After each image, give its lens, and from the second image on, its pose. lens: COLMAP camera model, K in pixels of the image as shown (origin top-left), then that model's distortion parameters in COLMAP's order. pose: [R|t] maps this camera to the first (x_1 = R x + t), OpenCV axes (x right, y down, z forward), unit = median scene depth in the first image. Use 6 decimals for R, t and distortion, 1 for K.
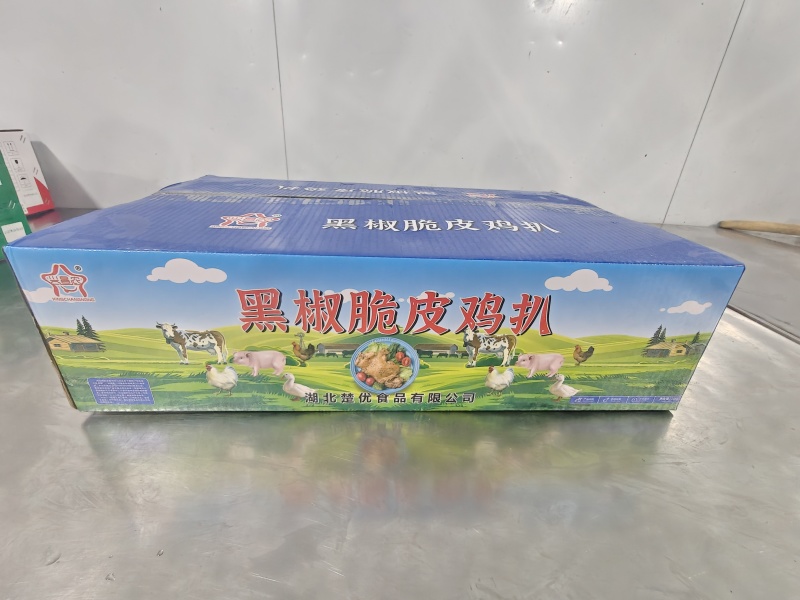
lens RADIAL K [[394.3, 0, 399.9], [0, 394.3, 301.7], [0, 0, 1]] dist [-0.011615, 0.000070]
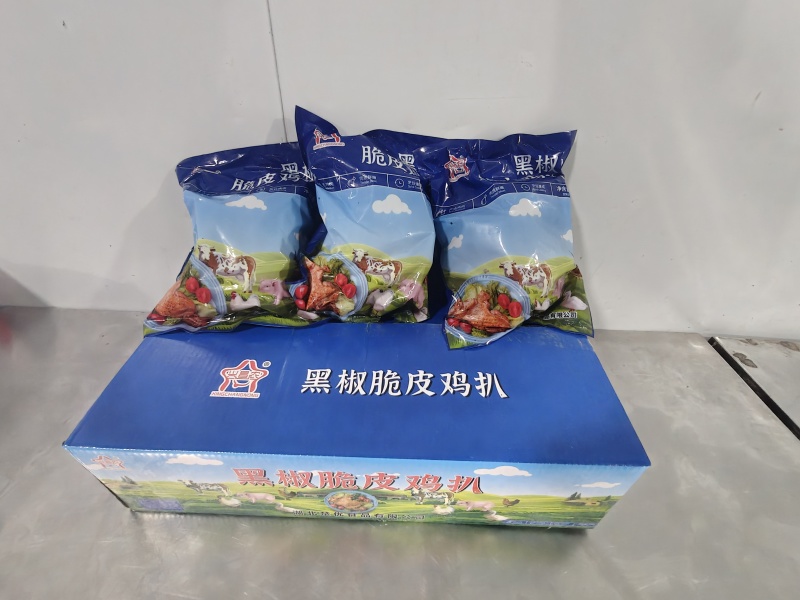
lens RADIAL K [[394.3, 0, 398.8], [0, 394.3, 297.8], [0, 0, 1]] dist [-0.011615, 0.000070]
pose [[0.995864, 0.036167, -0.083348, 0.202774], [-0.016443, 0.973950, 0.226166, -0.789862], [0.089357, -0.223860, 0.970516, -0.084875]]
